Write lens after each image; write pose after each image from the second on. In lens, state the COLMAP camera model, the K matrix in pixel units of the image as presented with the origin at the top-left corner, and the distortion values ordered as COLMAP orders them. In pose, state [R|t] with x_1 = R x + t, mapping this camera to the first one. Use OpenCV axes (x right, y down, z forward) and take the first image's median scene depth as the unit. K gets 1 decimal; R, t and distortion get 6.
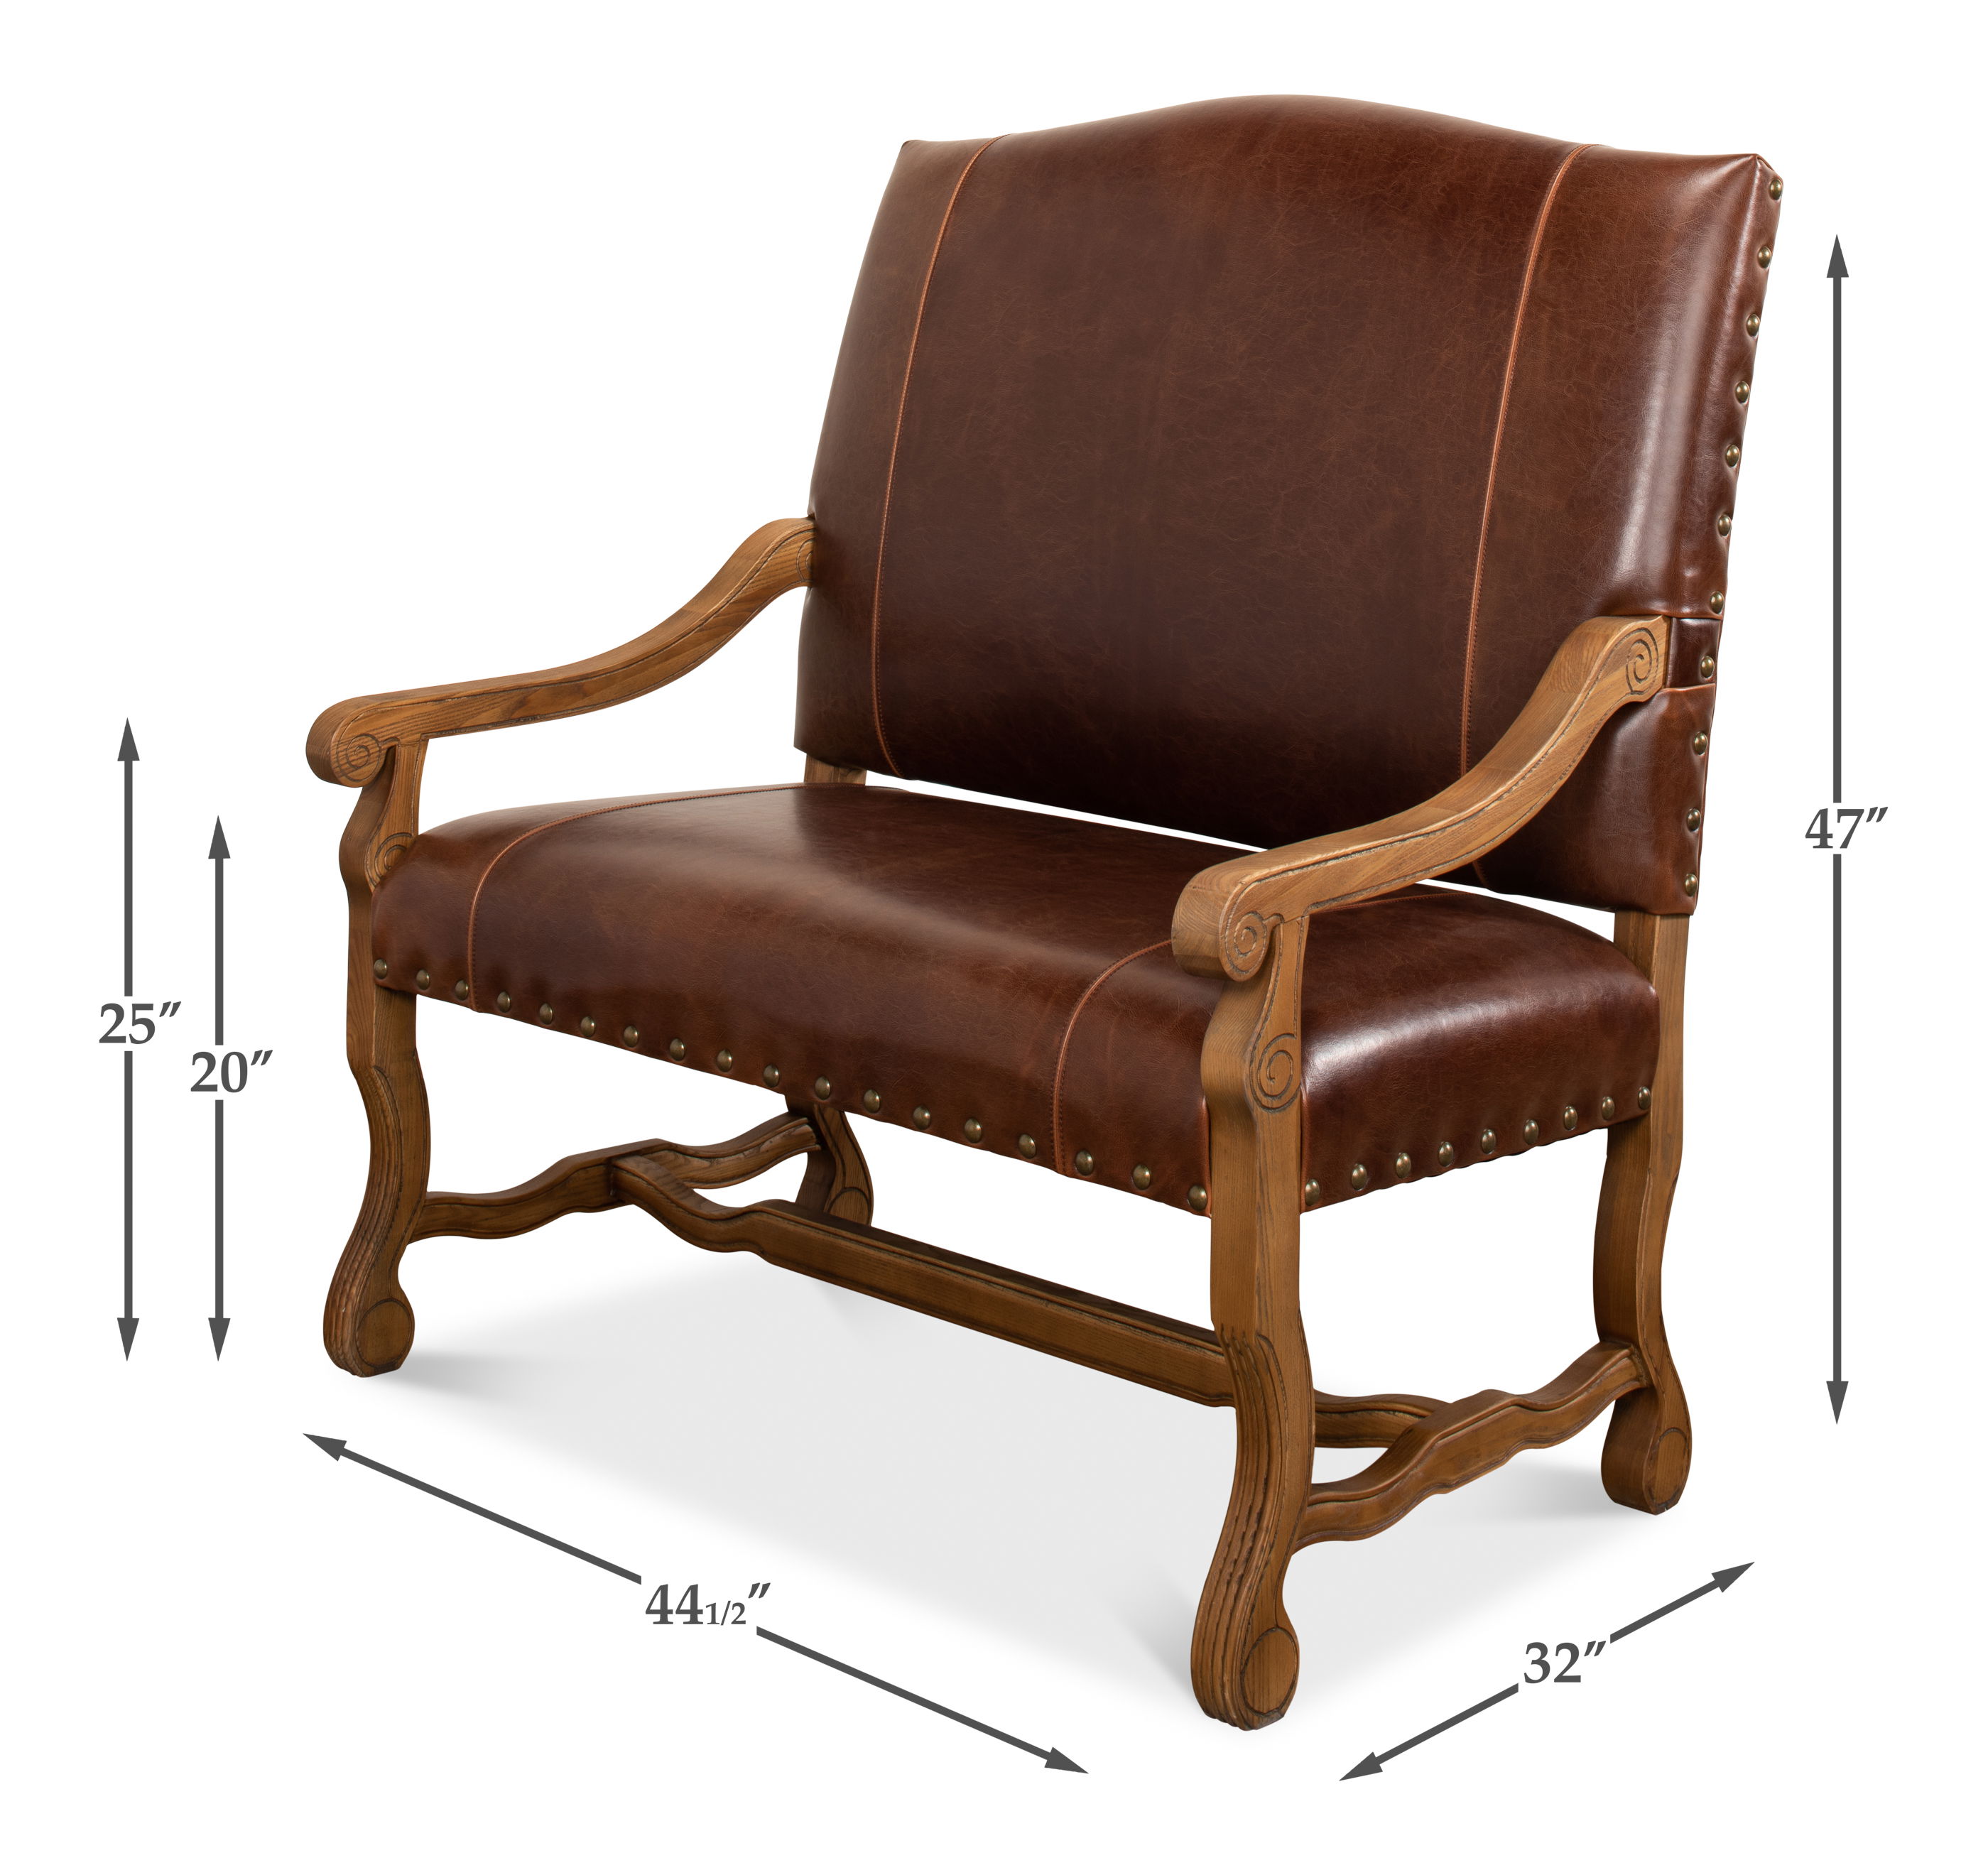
lens RADIAL K [[3583.4, 0, 997.6], [0, 3583.4, 931.4], [0, 0, 1]] dist [-0.196918, 0.000000]
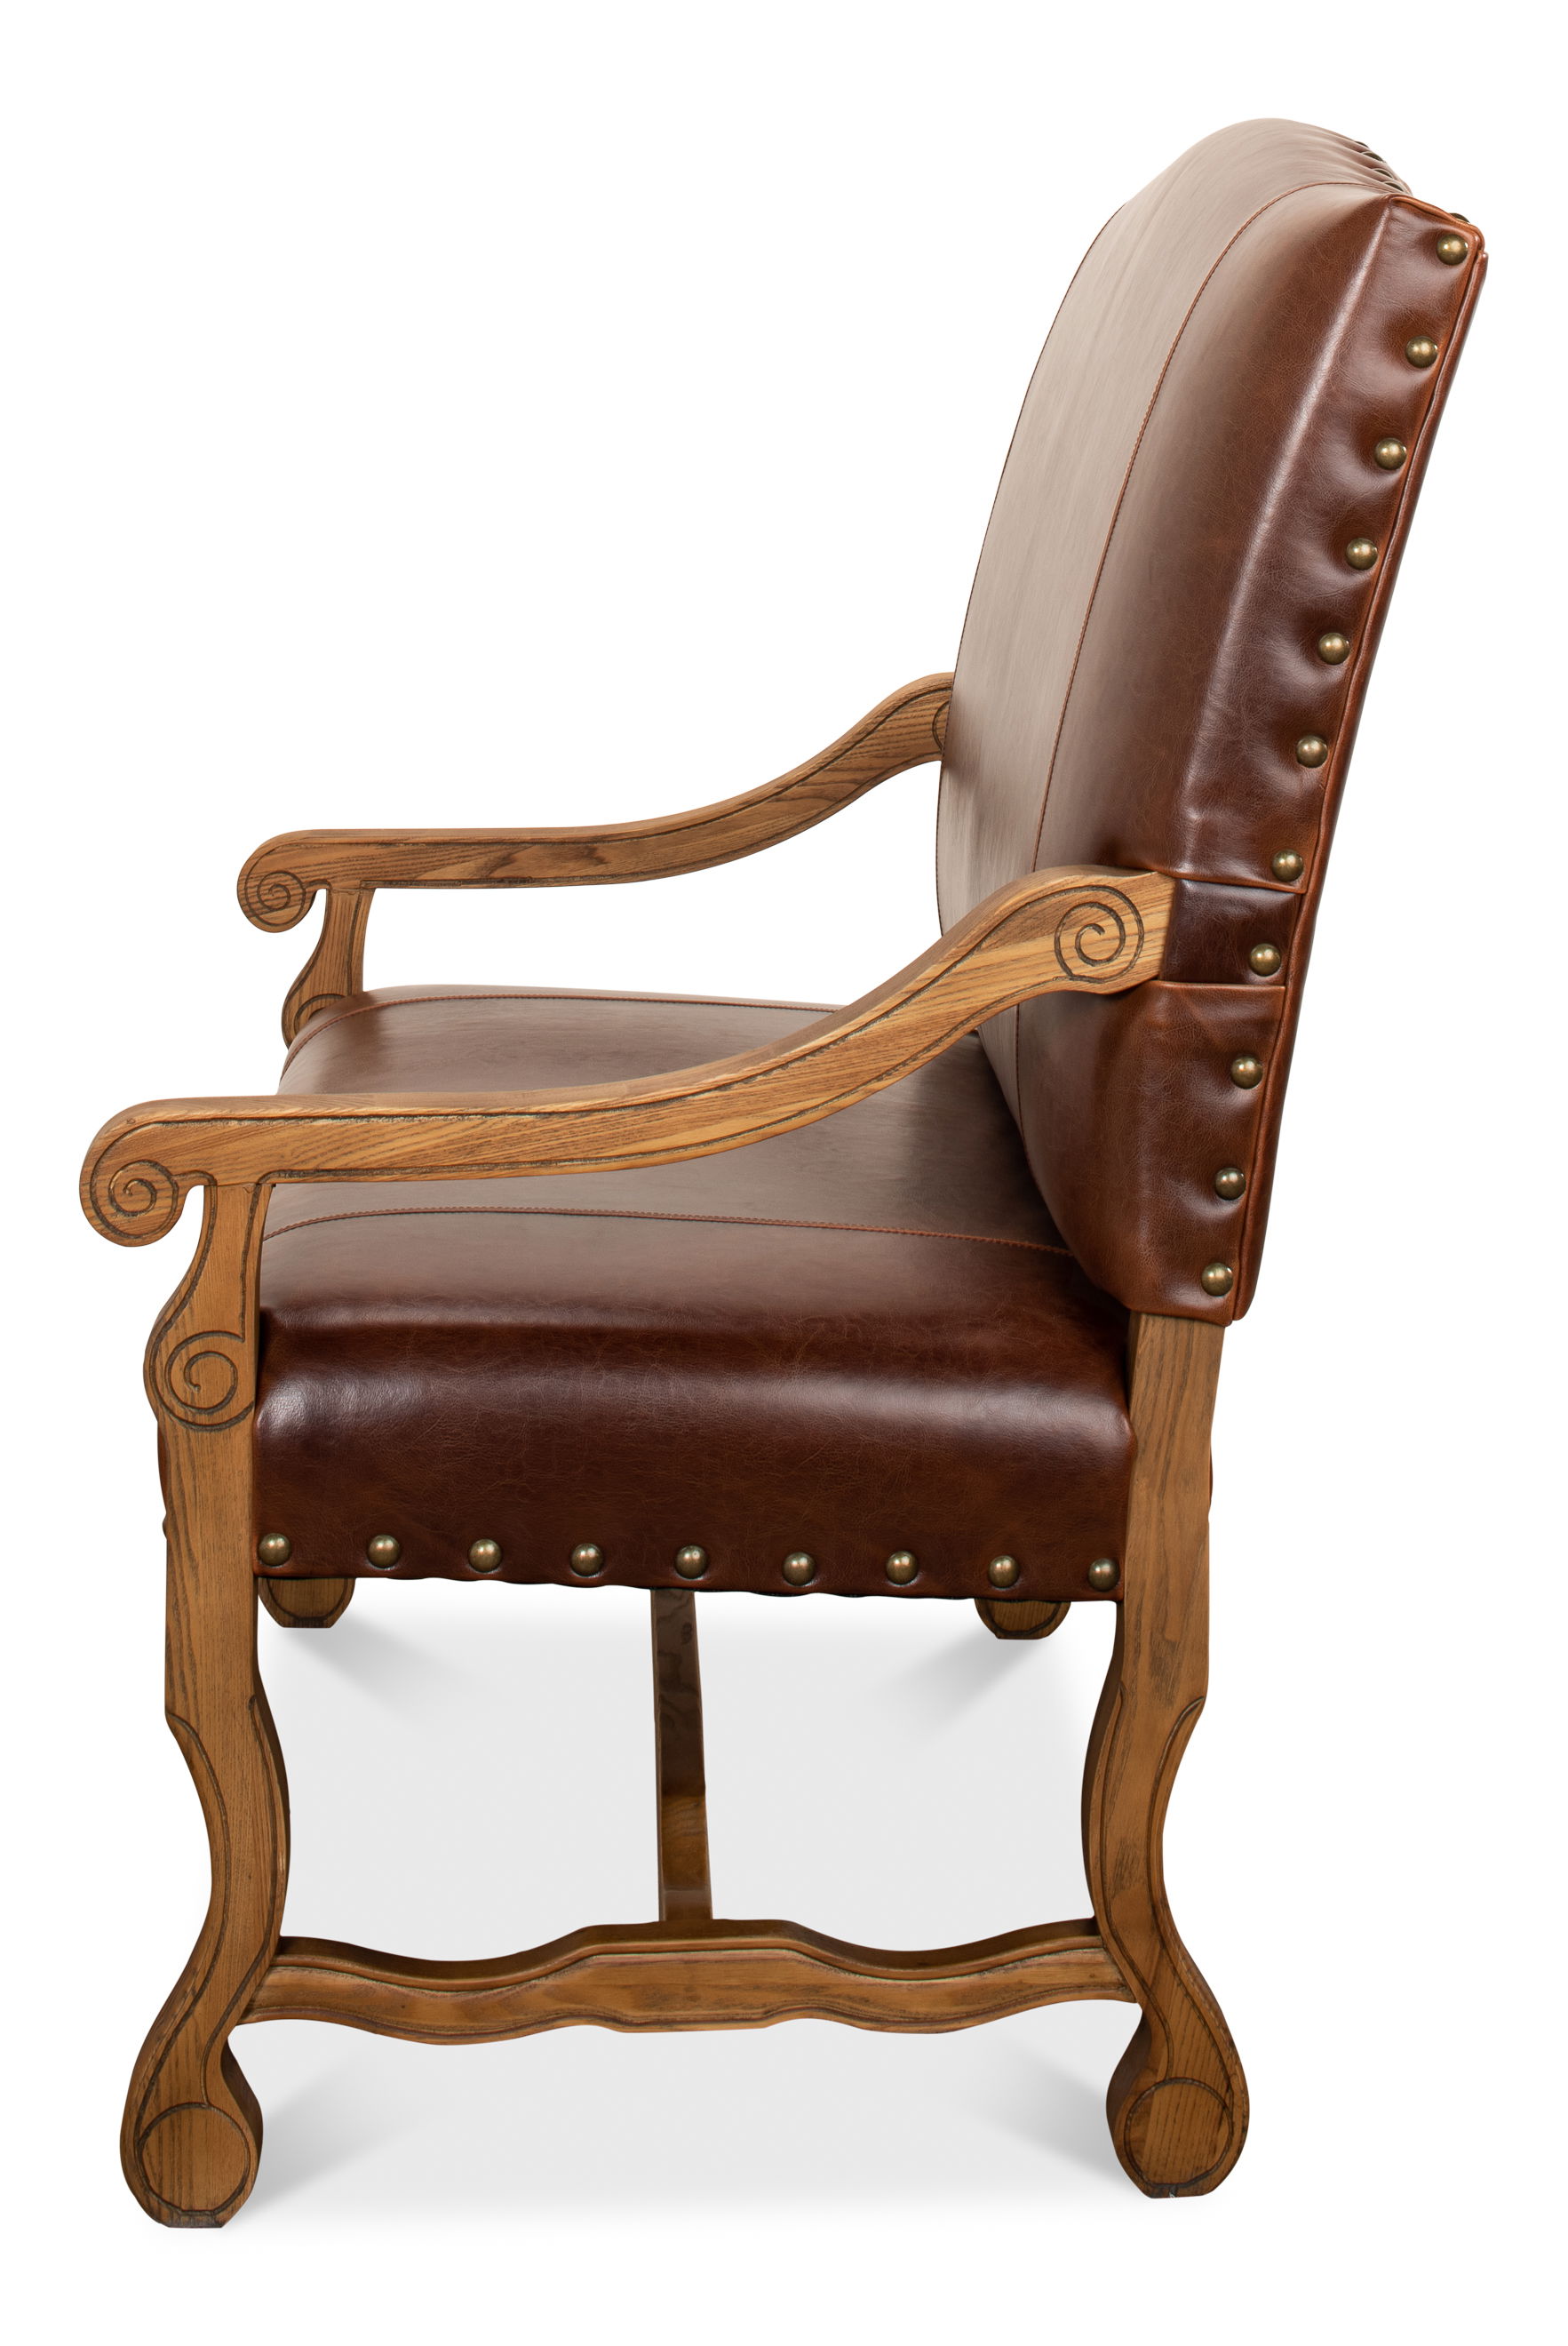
lens RADIAL K [[4473.8, 0, 782.9], [0, 4473.8, 1166.4], [0, 0, 1]] dist [-0.040058, 0.000000]
pose [[0.722202, 0.149322, -0.675372, 0.661610], [-0.154890, 0.986536, 0.052489, -0.061947], [0.674117, 0.066701, 0.735607, 0.302027]]
